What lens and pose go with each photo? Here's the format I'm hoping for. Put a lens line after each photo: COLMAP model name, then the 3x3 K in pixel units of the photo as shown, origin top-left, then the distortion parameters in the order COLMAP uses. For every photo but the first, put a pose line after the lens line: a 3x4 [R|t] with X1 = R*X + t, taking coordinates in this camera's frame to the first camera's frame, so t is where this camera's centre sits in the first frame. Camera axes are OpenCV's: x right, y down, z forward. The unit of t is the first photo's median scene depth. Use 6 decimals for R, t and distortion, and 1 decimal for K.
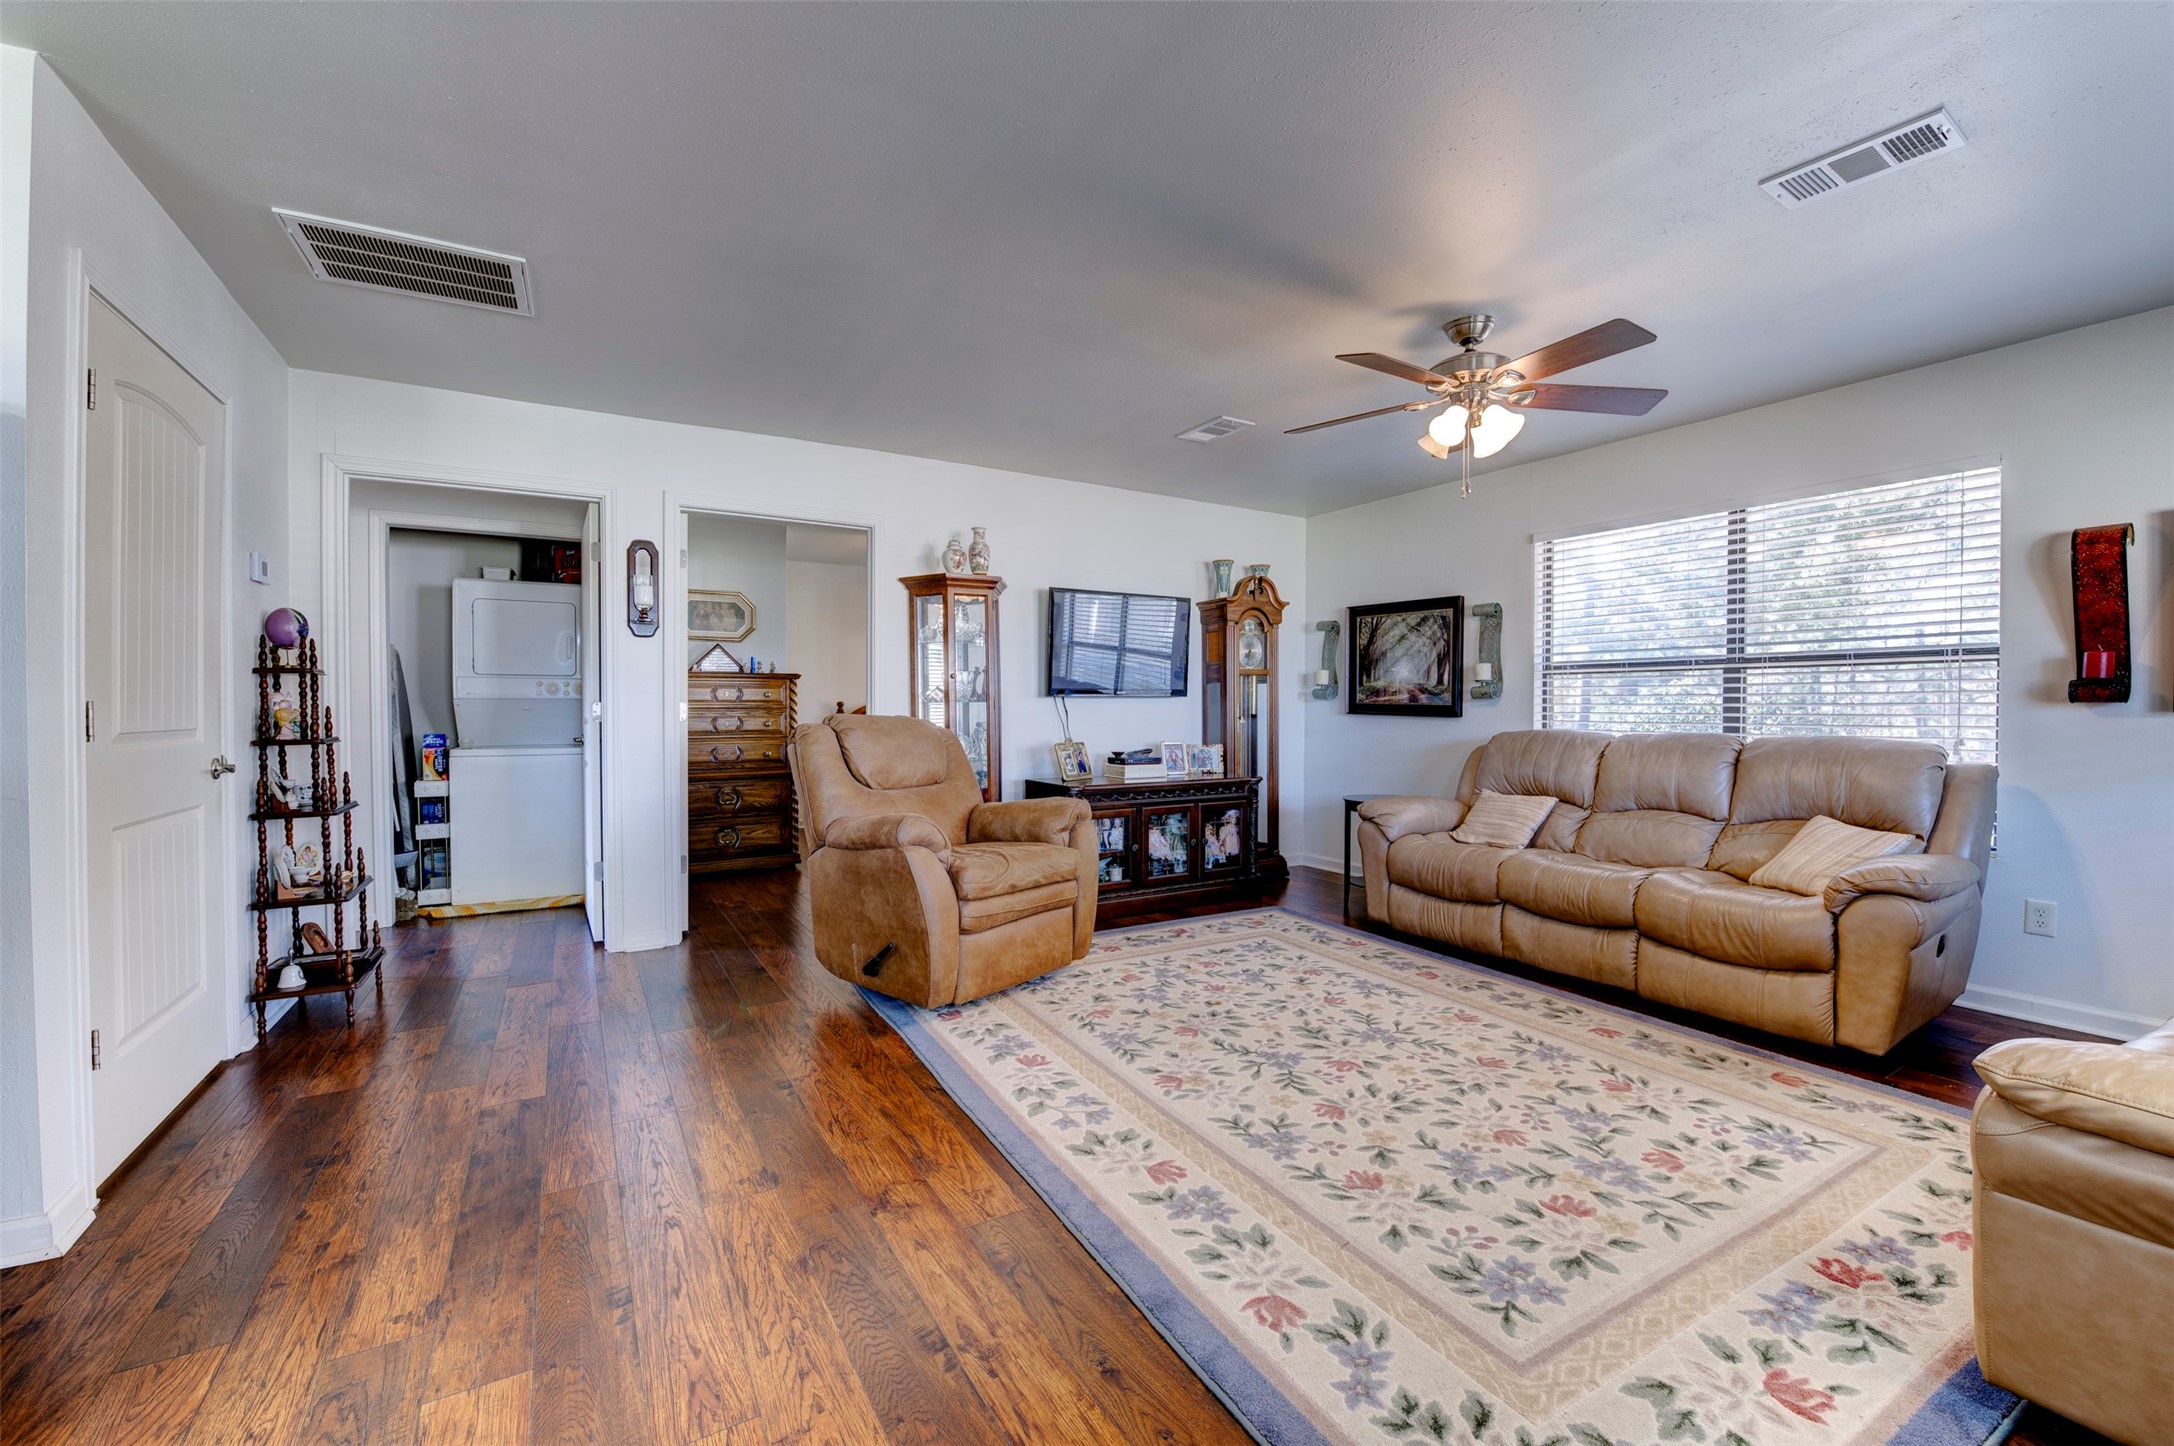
lens RADIAL K [[865.8, 0, 1092.2], [0, 865.8, 715.3], [0, 0, 1]] dist [-0.016861, -0.002168]
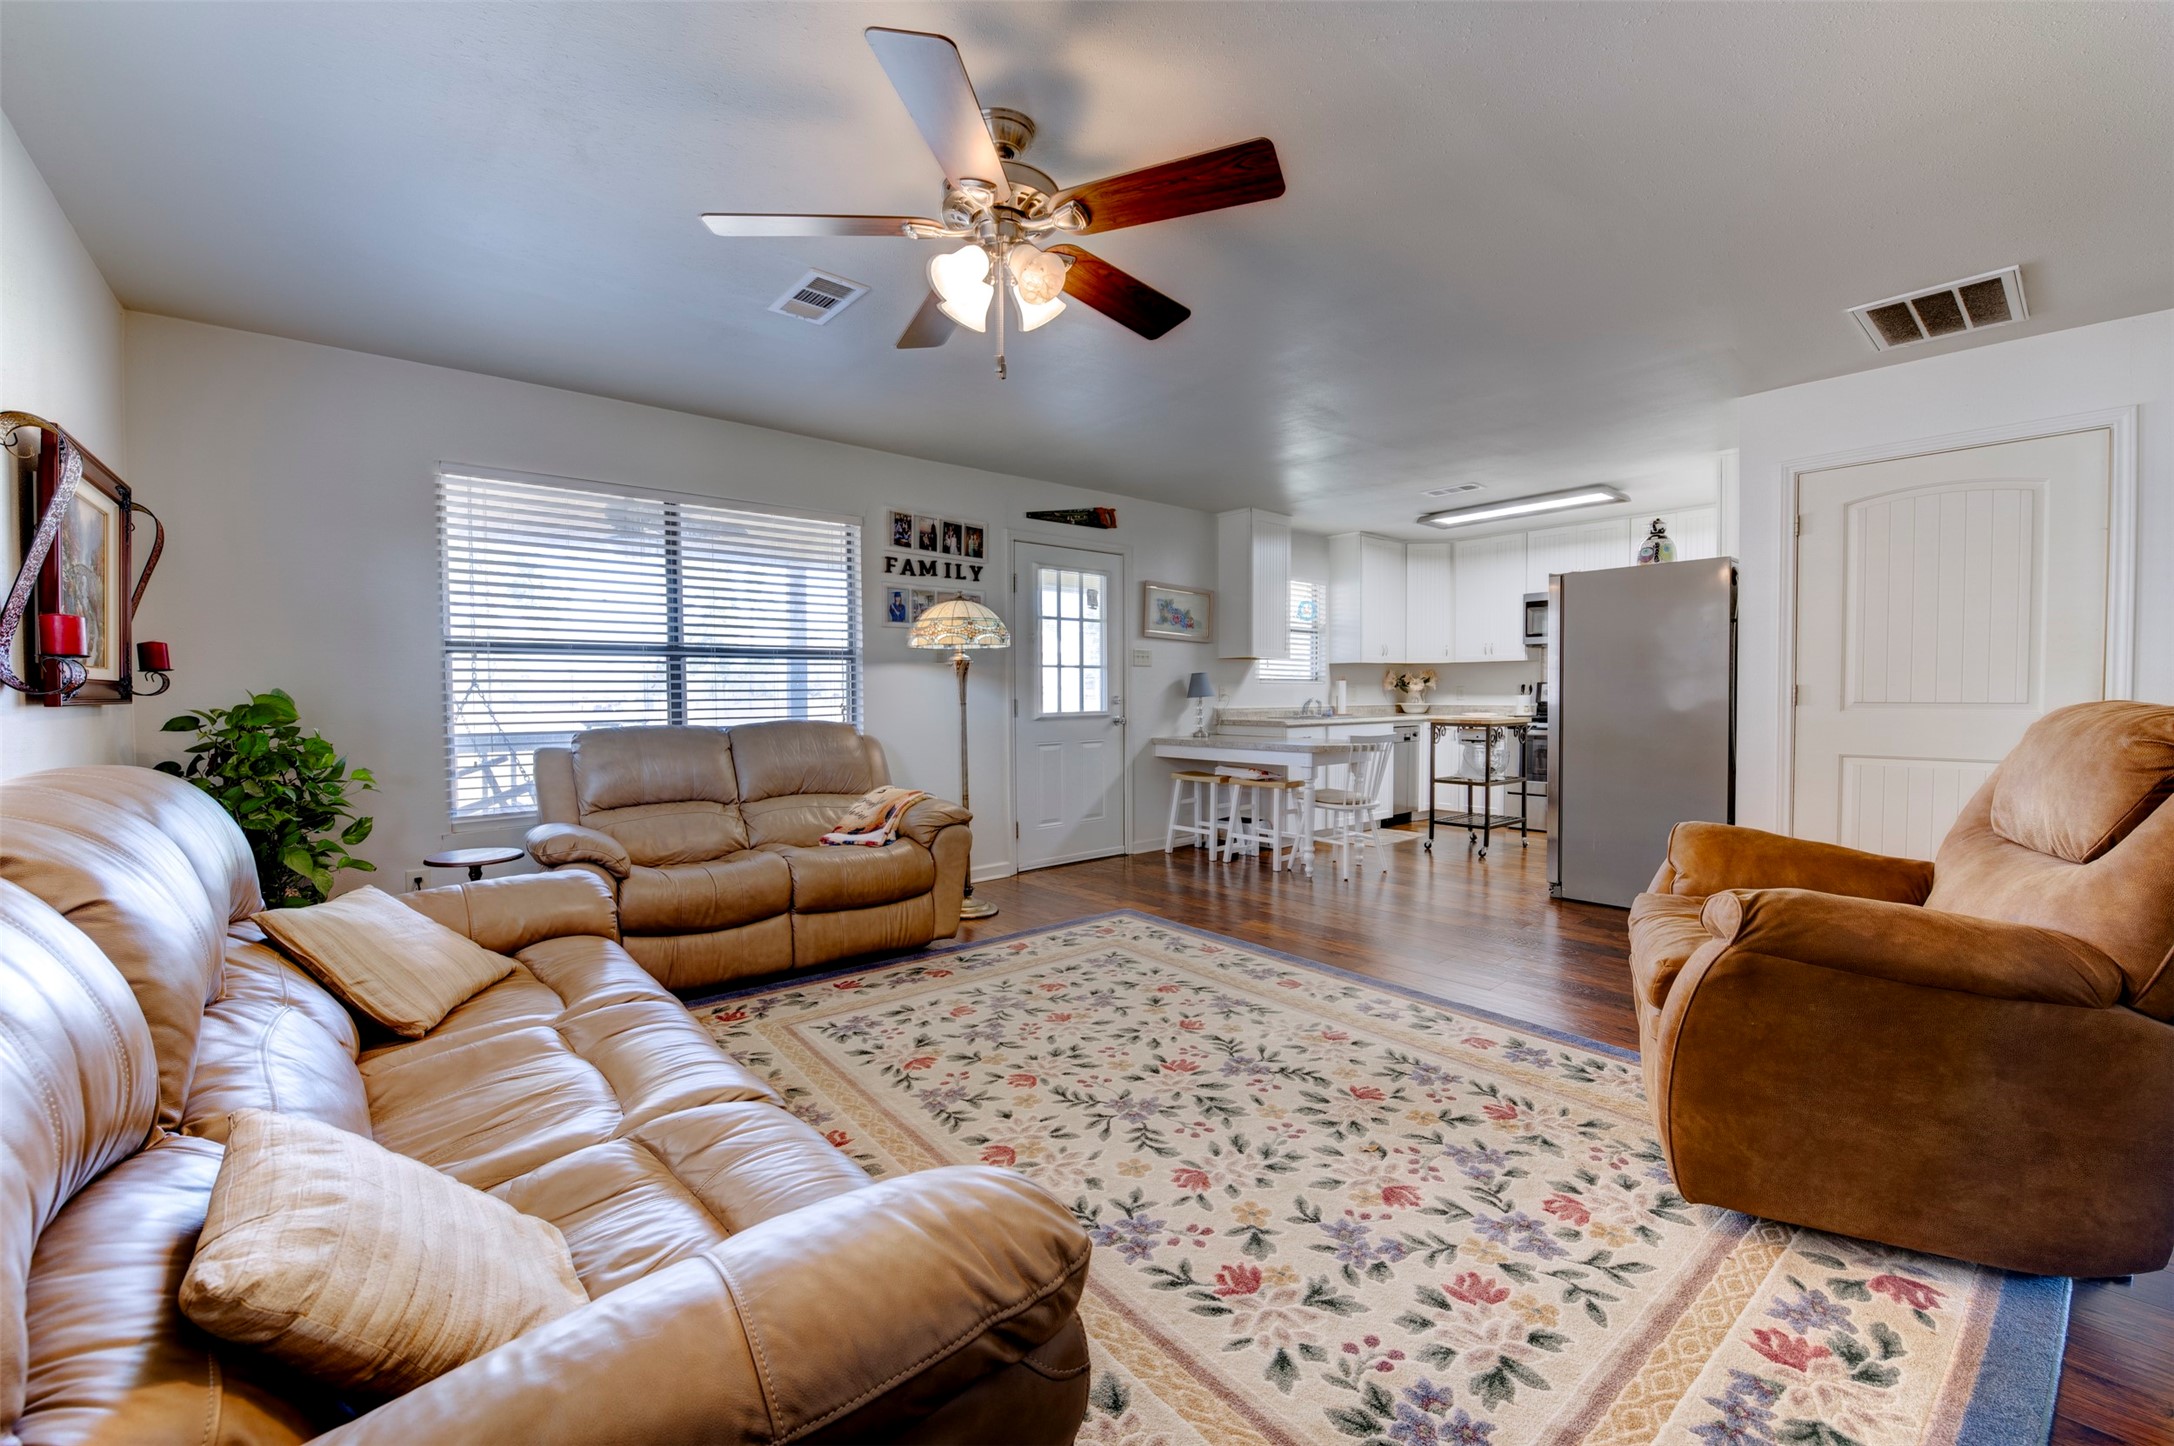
lens RADIAL K [[865.8, 0, 1088.8], [0, 865.8, 709.7], [0, 0, 1]] dist [-0.016861, -0.002168]
pose [[-0.985854, 0.009807, -0.167320, 0.533906], [0.004504, 0.999476, 0.032047, -0.020706], [0.167547, 0.030840, -0.985382, 1.868341]]
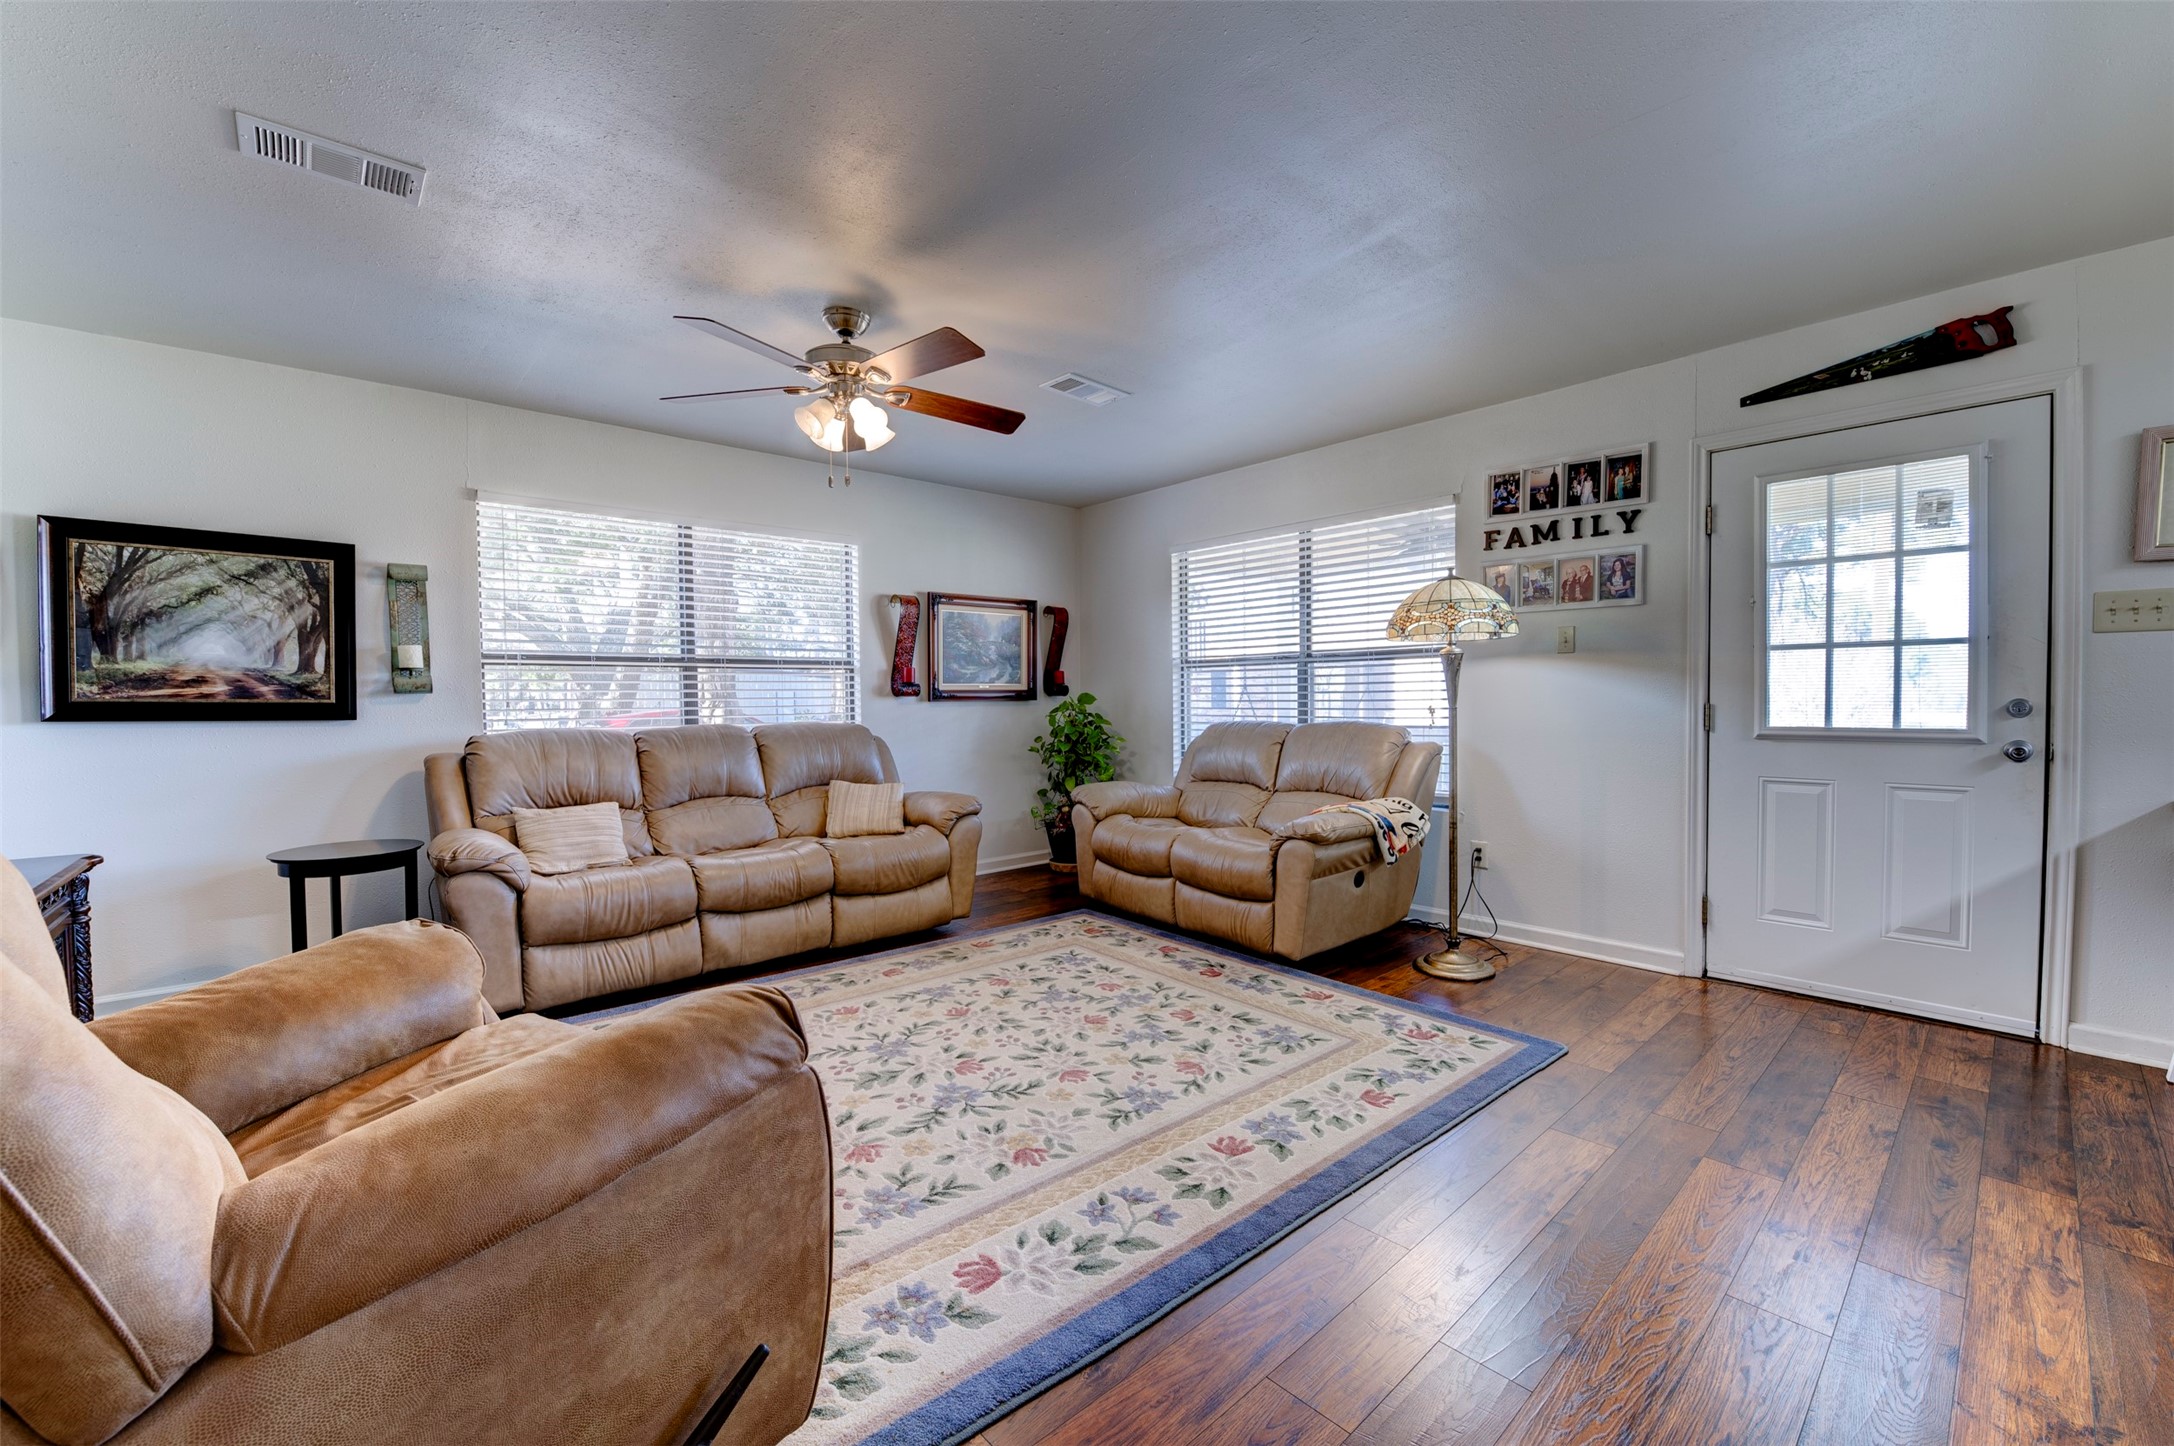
lens RADIAL K [[865.8, 0, 1089.5], [0, 865.8, 709.1], [0, 0, 1]] dist [-0.016861, -0.002168]
pose [[-0.186436, -0.012249, 0.982391, -0.669669], [0.019074, 0.999689, 0.016084, -0.010828], [-0.982282, 0.021737, -0.186144, 1.011833]]
